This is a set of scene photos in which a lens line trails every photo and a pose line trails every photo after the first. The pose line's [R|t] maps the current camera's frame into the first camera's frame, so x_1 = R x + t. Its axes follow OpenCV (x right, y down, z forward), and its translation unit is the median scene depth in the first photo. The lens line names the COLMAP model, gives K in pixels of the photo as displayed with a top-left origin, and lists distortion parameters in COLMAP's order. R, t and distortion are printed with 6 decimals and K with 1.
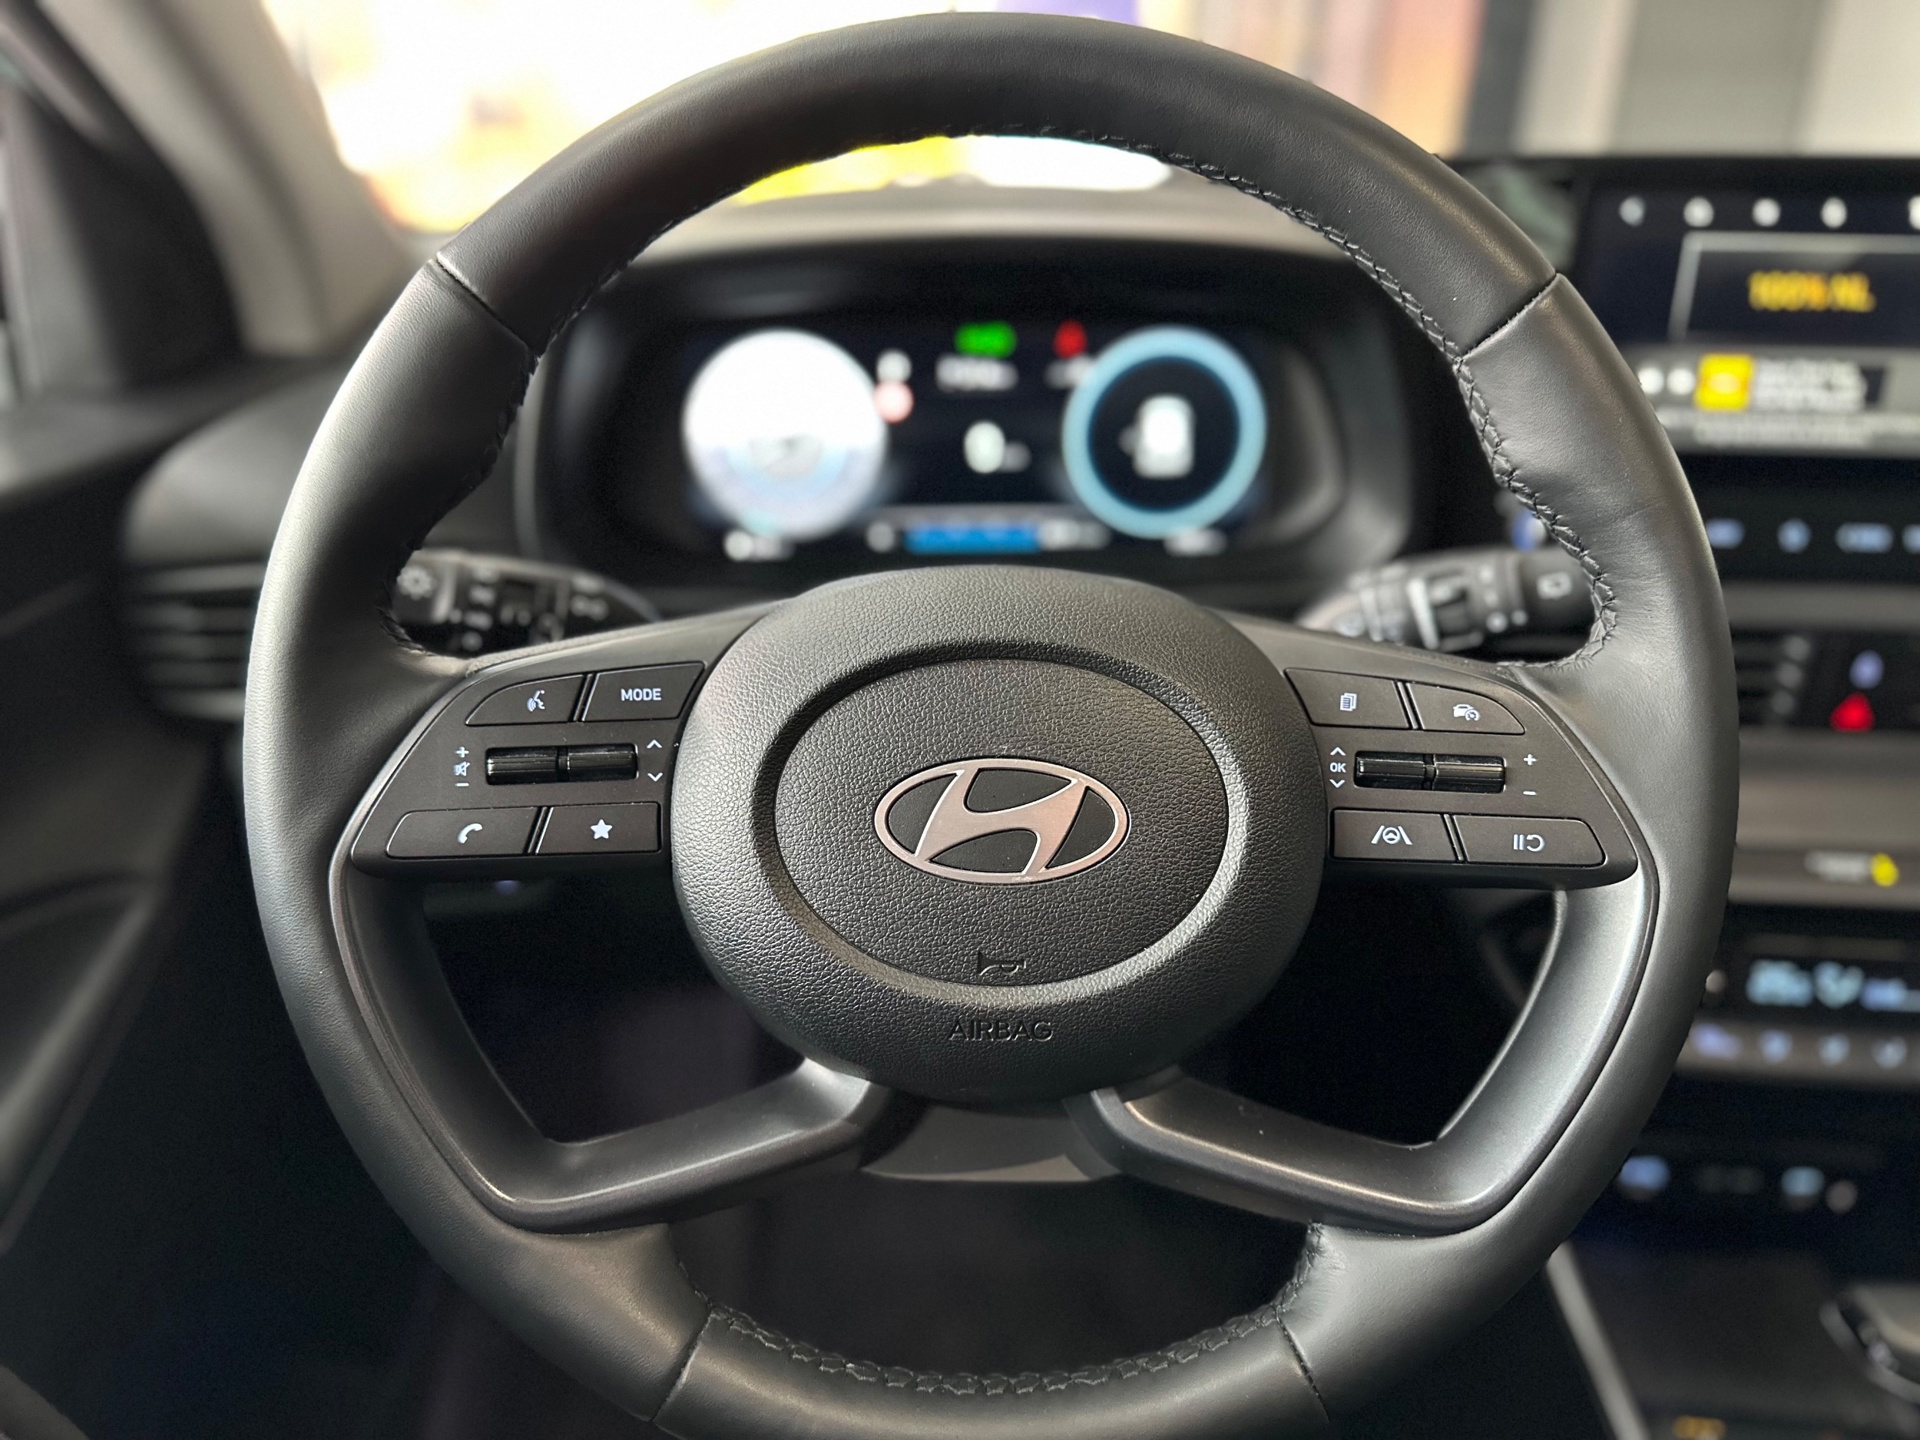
lens RADIAL K [[1375.3, 0, 949.9], [0, 1375.3, 740.3], [0, 0, 1]] dist [0.001343, -0.002153]
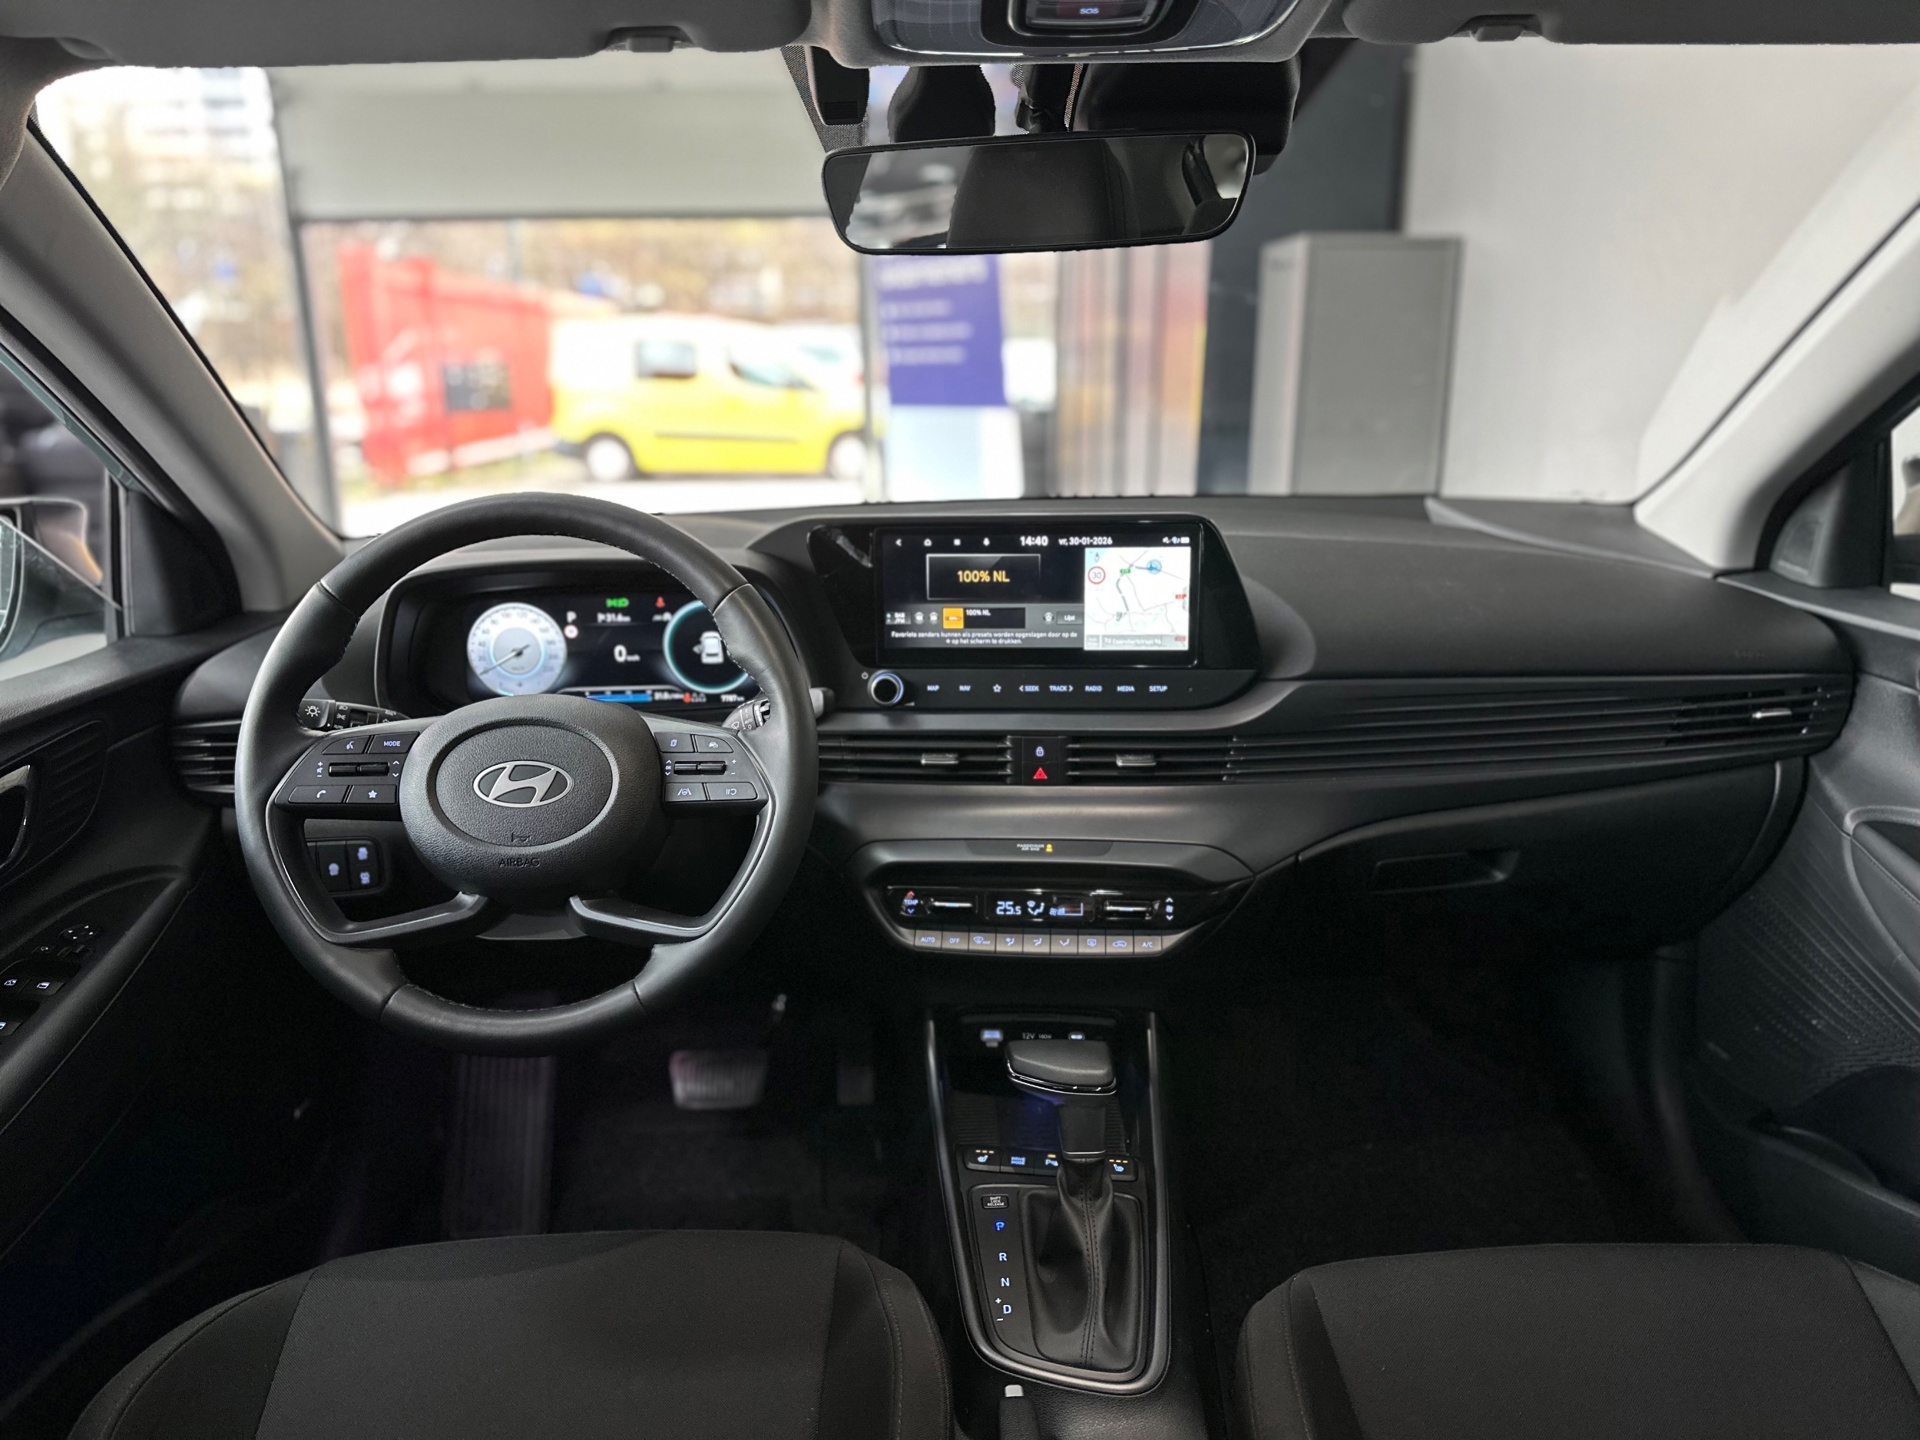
lens RADIAL K [[1316.0, 0, 960.0], [0, 1316.0, 720.0], [0, 0, 1]] dist [0.007168, -0.000177]
pose [[0.998886, -0.019840, 0.042813, 0.698666], [0.026899, 0.984869, -0.171200, 0.354683], [-0.038769, 0.172161, 0.984306, -1.417315]]
